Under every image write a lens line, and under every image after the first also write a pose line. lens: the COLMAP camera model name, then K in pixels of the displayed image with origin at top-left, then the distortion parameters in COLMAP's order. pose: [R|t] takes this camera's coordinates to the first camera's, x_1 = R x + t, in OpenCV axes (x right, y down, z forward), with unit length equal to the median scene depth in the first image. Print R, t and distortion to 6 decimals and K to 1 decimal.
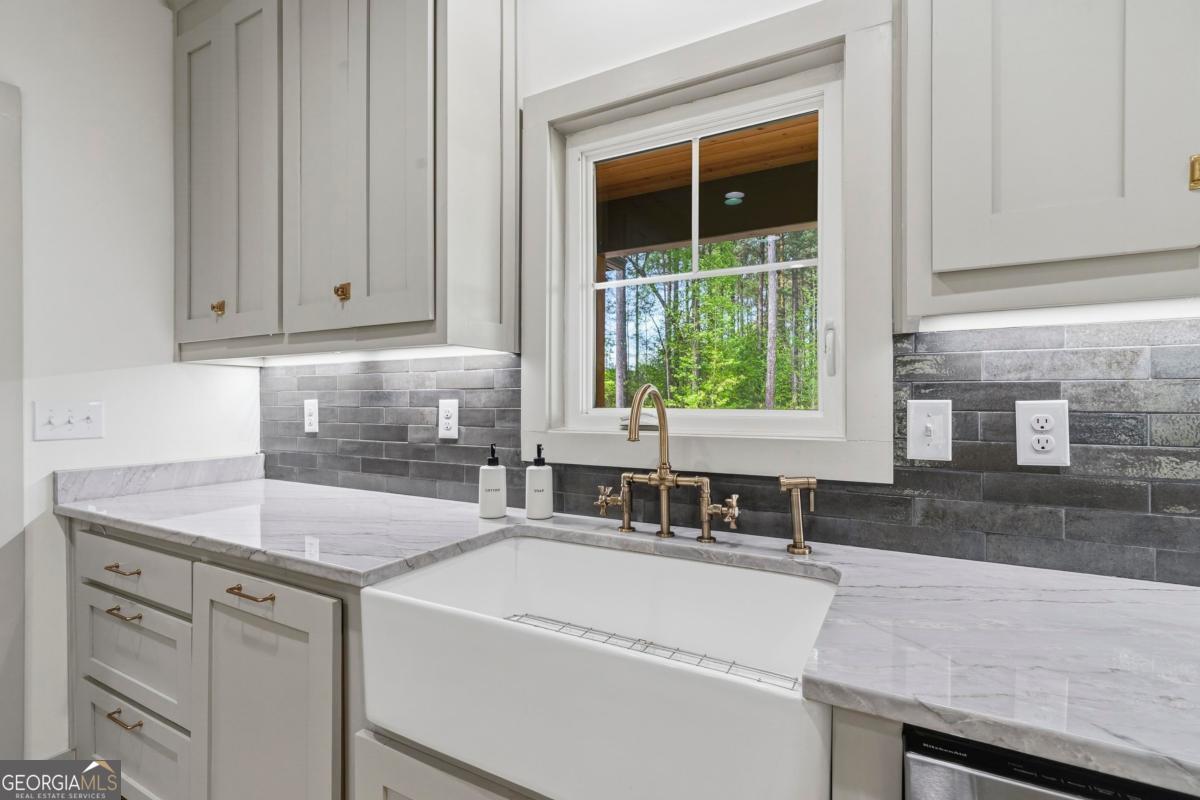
lens RADIAL K [[562.3, 0, 599.5], [0, 562.3, 401.6], [0, 0, 1]] dist [0.000654, 0.001219]
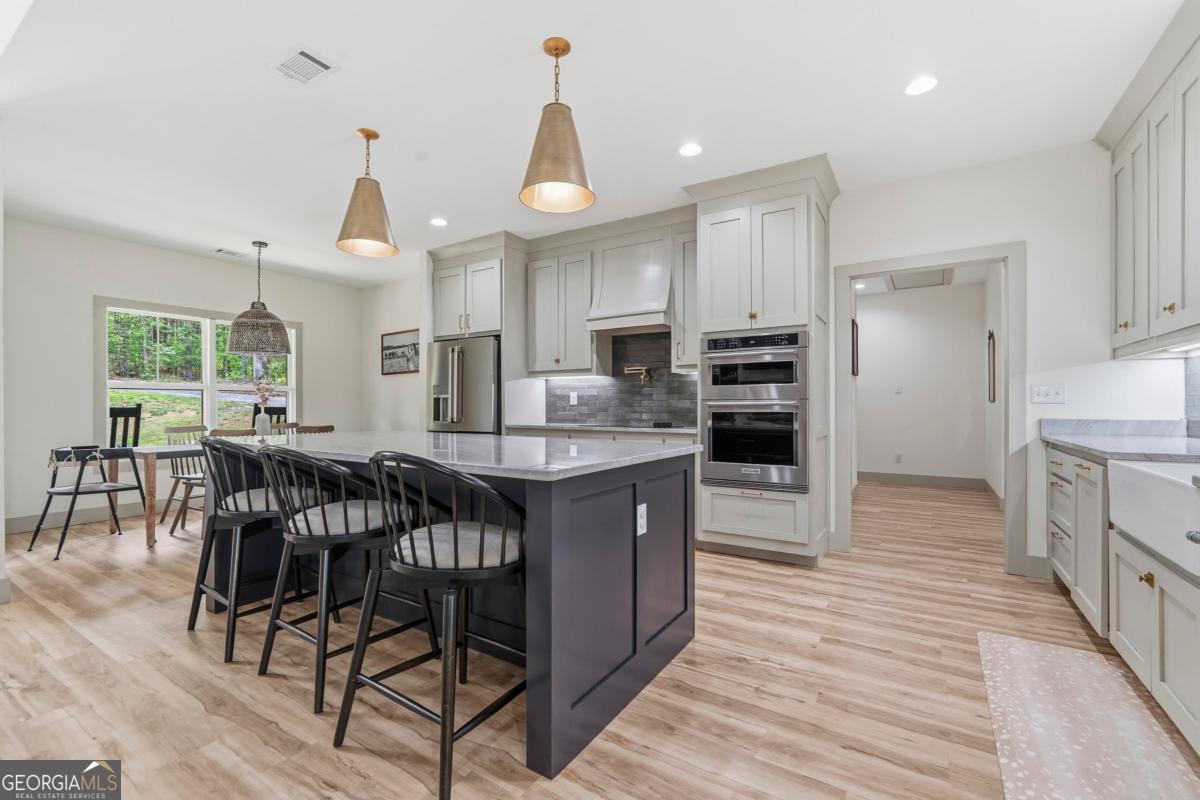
lens RADIAL K [[510.6, 0, 596.3], [0, 510.6, 405.9], [0, 0, 1]] dist [-0.002570, 0.000164]
pose [[-0.063934, 0.000610, -0.997954, 1.091655], [-0.001003, 0.999999, 0.000676, 0.085170], [0.997954, 0.001044, -0.063933, -0.547794]]
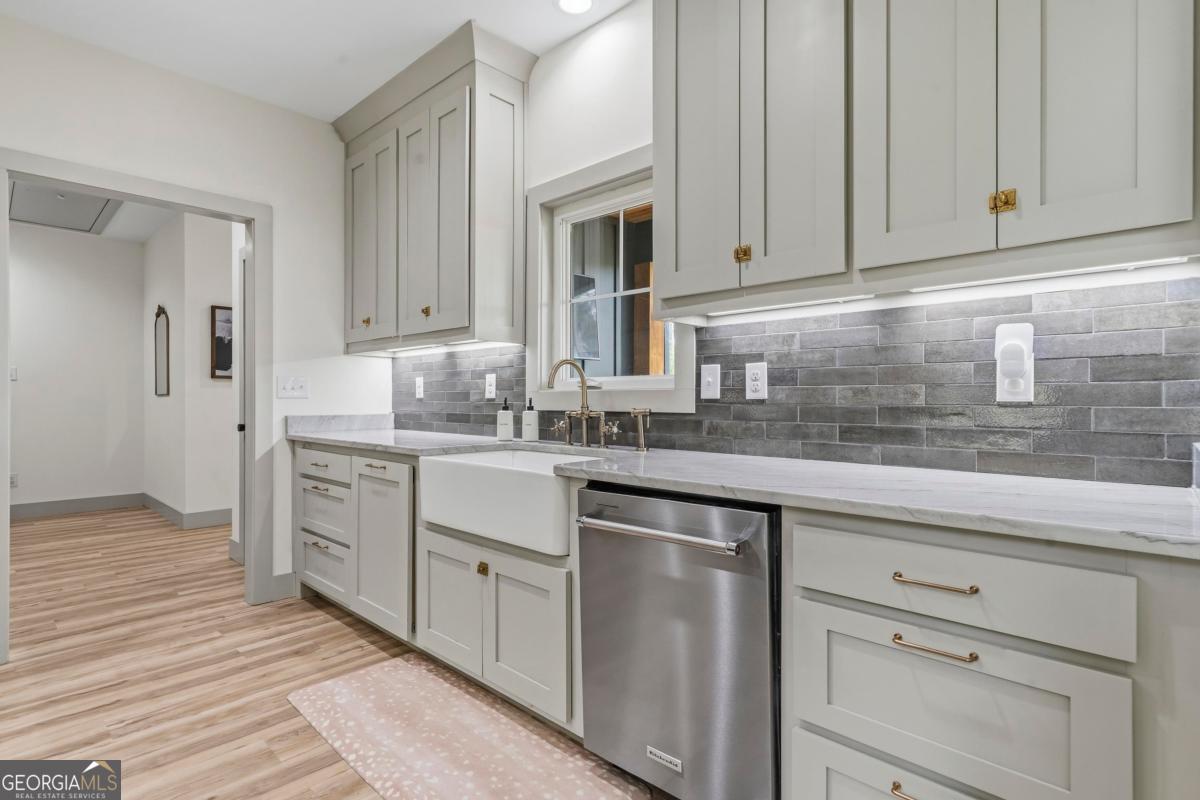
lens RADIAL K [[597.0, 0, 598.4], [0, 597.0, 399.7], [0, 0, 1]] dist [0.001428, 0.001018]
pose [[0.969185, 0.002558, -0.246320, 0.513631], [-0.003020, 0.999994, -0.001495, 0.080499], [0.246315, 0.002193, 0.969187, -0.661289]]
